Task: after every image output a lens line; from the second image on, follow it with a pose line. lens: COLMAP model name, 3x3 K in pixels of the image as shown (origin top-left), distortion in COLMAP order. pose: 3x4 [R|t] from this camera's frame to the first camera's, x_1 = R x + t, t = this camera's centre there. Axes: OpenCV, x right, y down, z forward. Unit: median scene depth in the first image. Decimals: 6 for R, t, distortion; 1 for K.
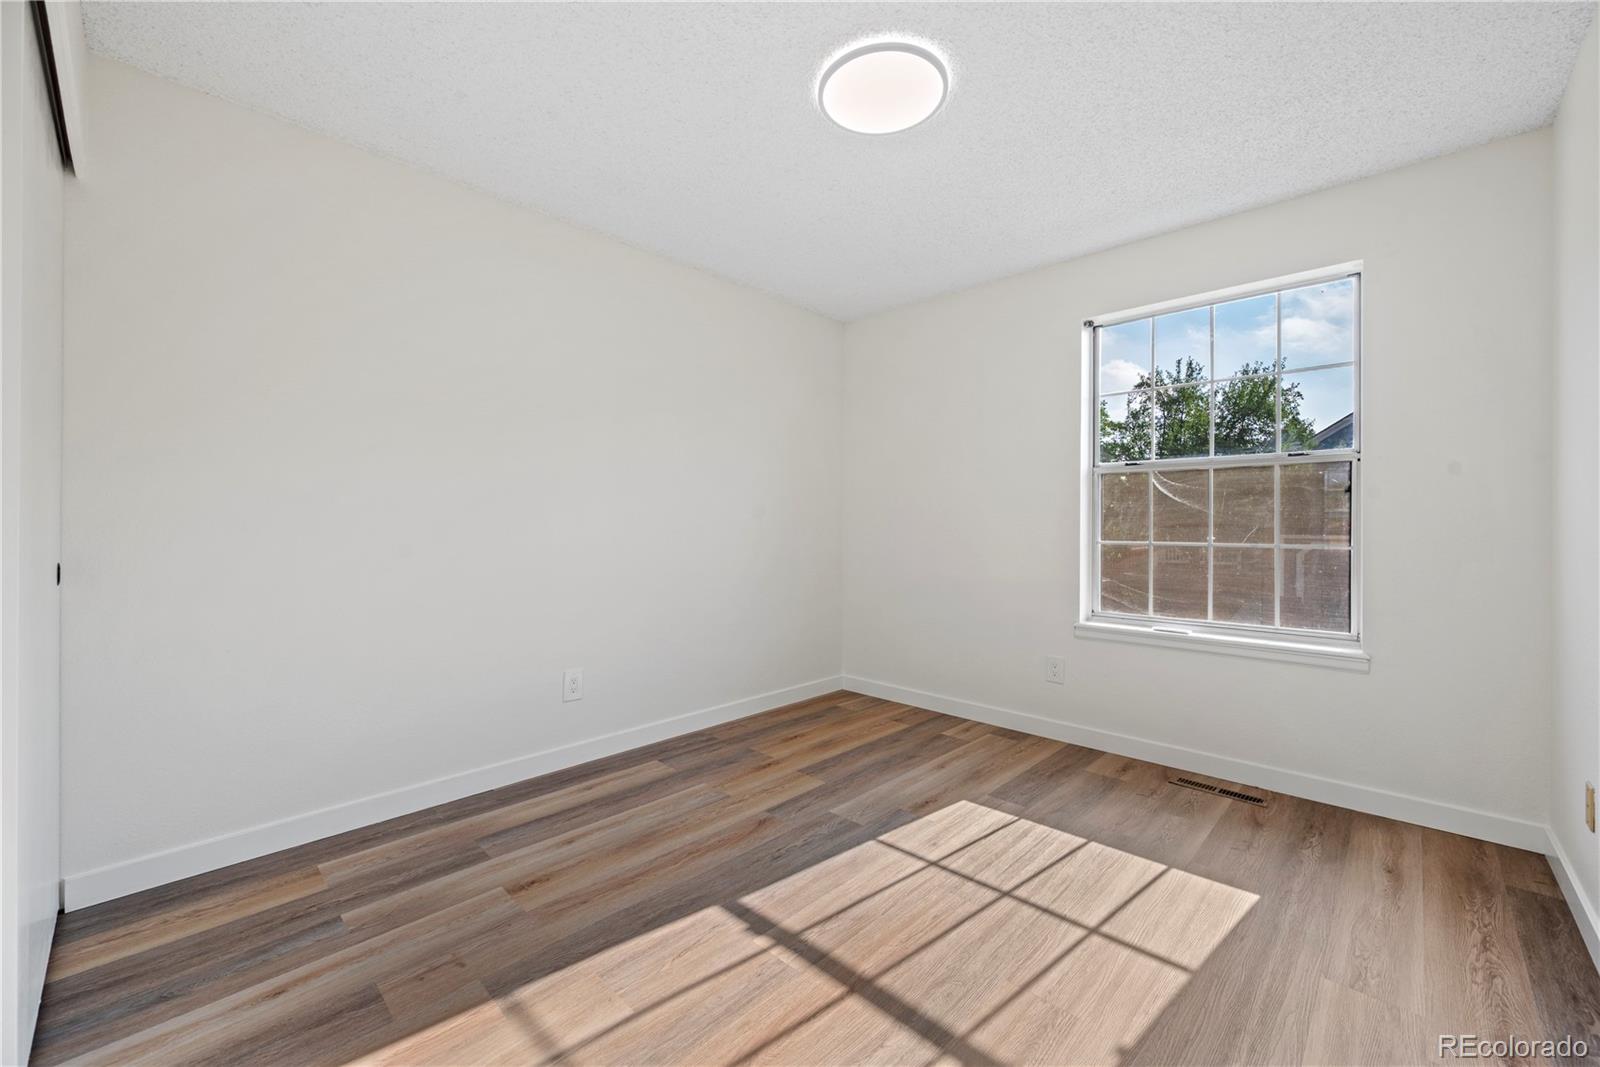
lens RADIAL K [[629.2, 0, 792.4], [0, 629.2, 525.1], [0, 0, 1]] dist [-0.003866, 0.001145]
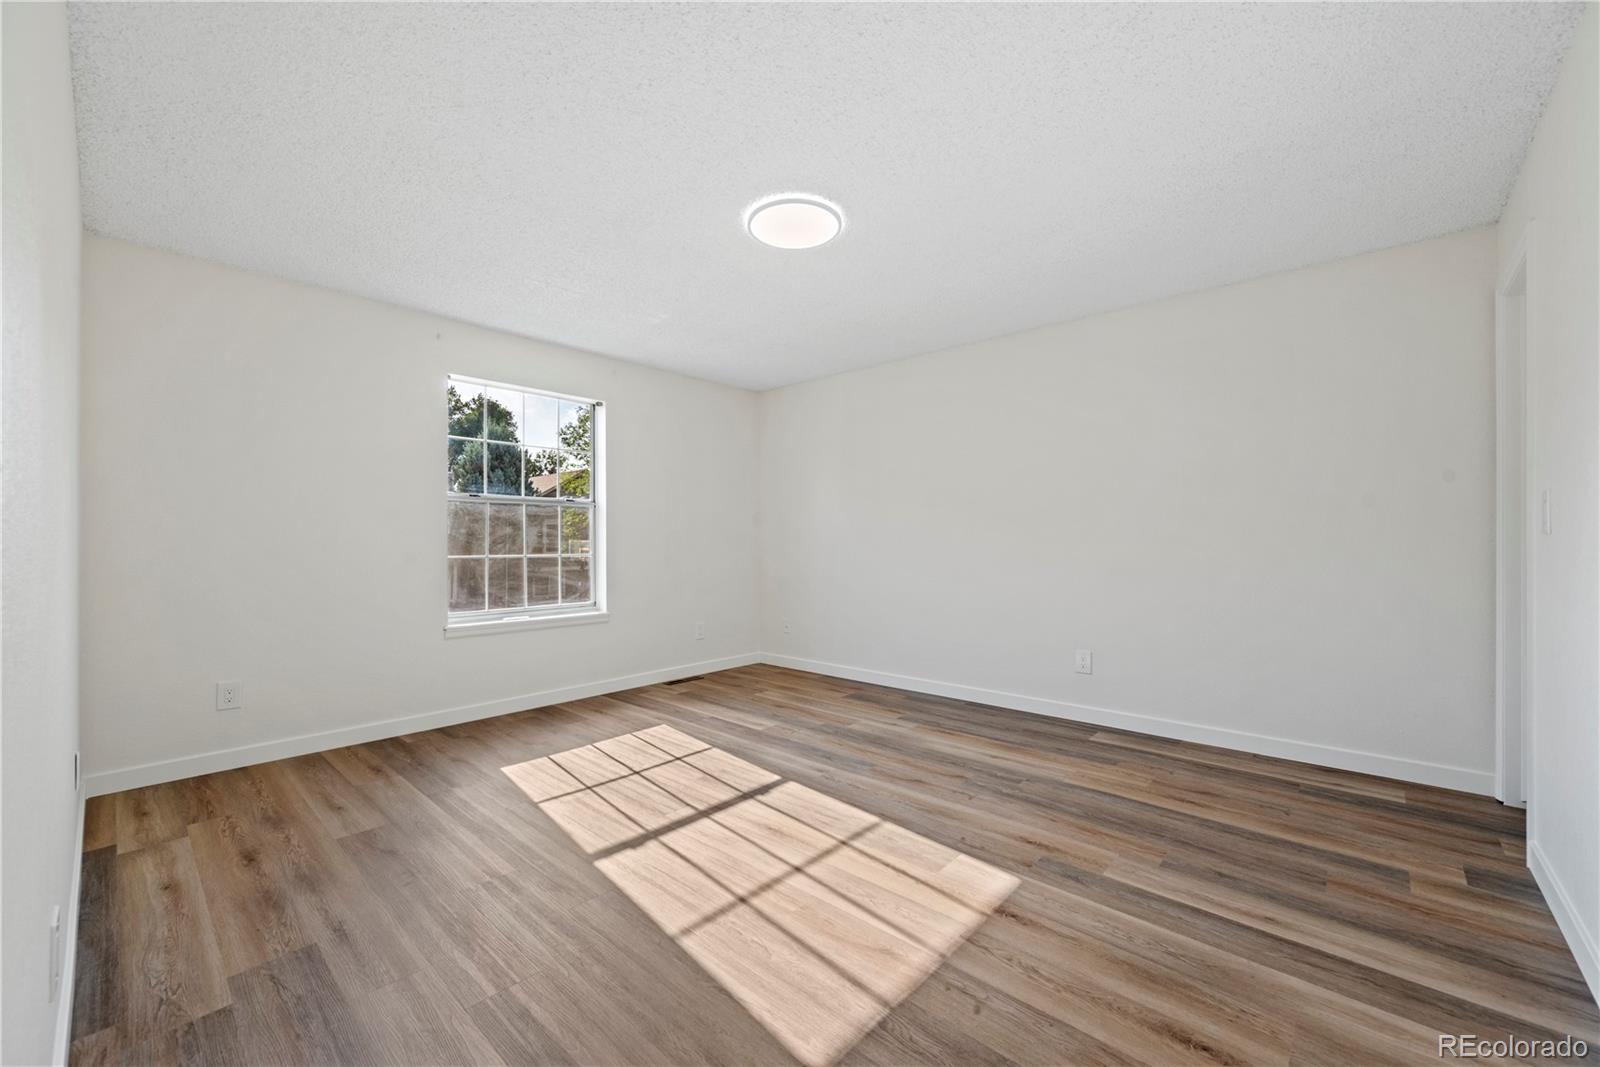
lens RADIAL K [[629.2, 0, 792.6], [0, 629.2, 540.8], [0, 0, 1]] dist [-0.003866, 0.001145]
pose [[-0.026166, -0.000957, 0.999657, -0.846638], [-0.009443, 0.999955, 0.000710, -0.011318], [-0.999613, -0.009421, -0.026174, 0.418699]]
